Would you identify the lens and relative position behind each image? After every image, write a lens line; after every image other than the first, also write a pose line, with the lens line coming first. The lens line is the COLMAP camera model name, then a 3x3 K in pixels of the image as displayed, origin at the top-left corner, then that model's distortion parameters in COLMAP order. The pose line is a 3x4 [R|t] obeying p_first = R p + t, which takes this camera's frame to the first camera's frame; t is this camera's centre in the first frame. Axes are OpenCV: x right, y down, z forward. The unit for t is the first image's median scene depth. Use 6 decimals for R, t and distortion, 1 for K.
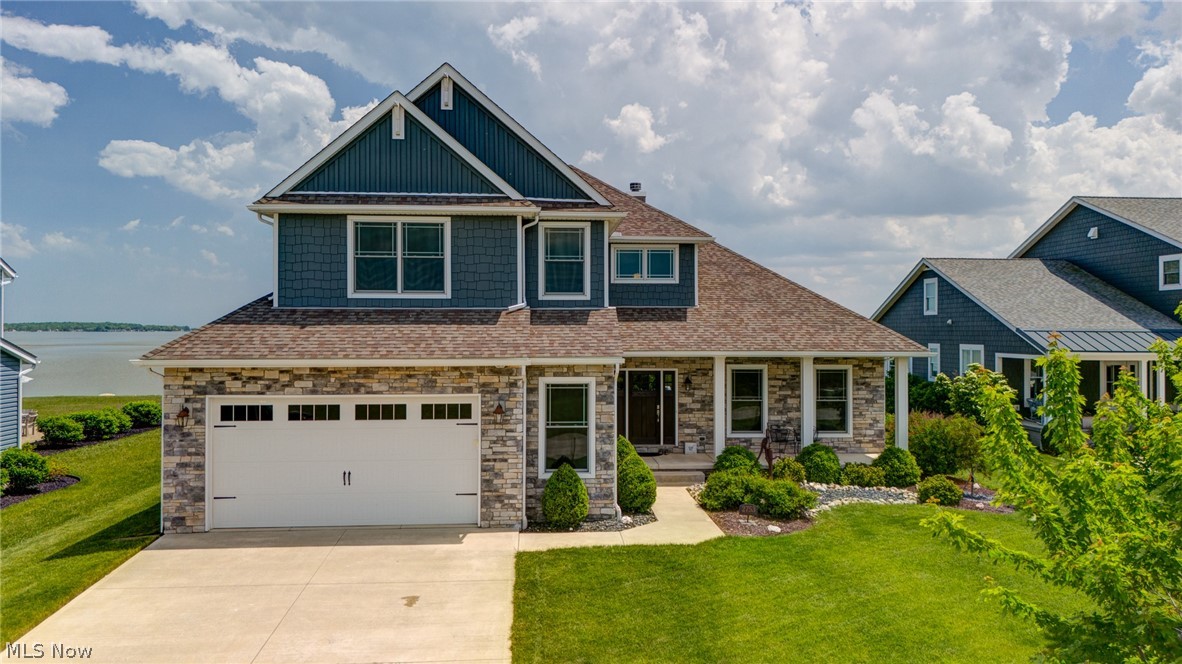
lens RADIAL K [[847.1, 0, 591.0], [0, 847.1, 332.0], [0, 0, 1]] dist [0.028130, -0.002764]
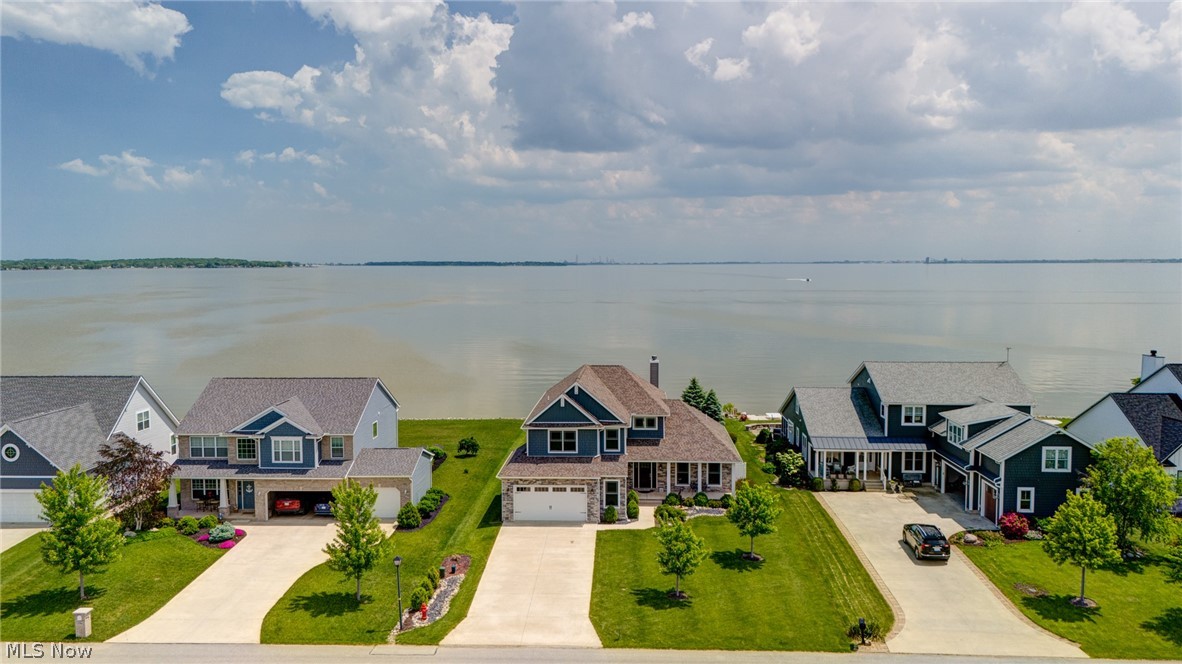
lens RADIAL K [[847.1, 0, 591.0], [0, 847.1, 332.0], [0, 0, 1]] dist [0.028130, -0.002764]
pose [[0.993620, 0.003487, -0.112728, 0.270706], [0.004280, 0.997636, 0.068586, -0.769907], [0.112700, -0.068631, 0.991256, -2.353525]]
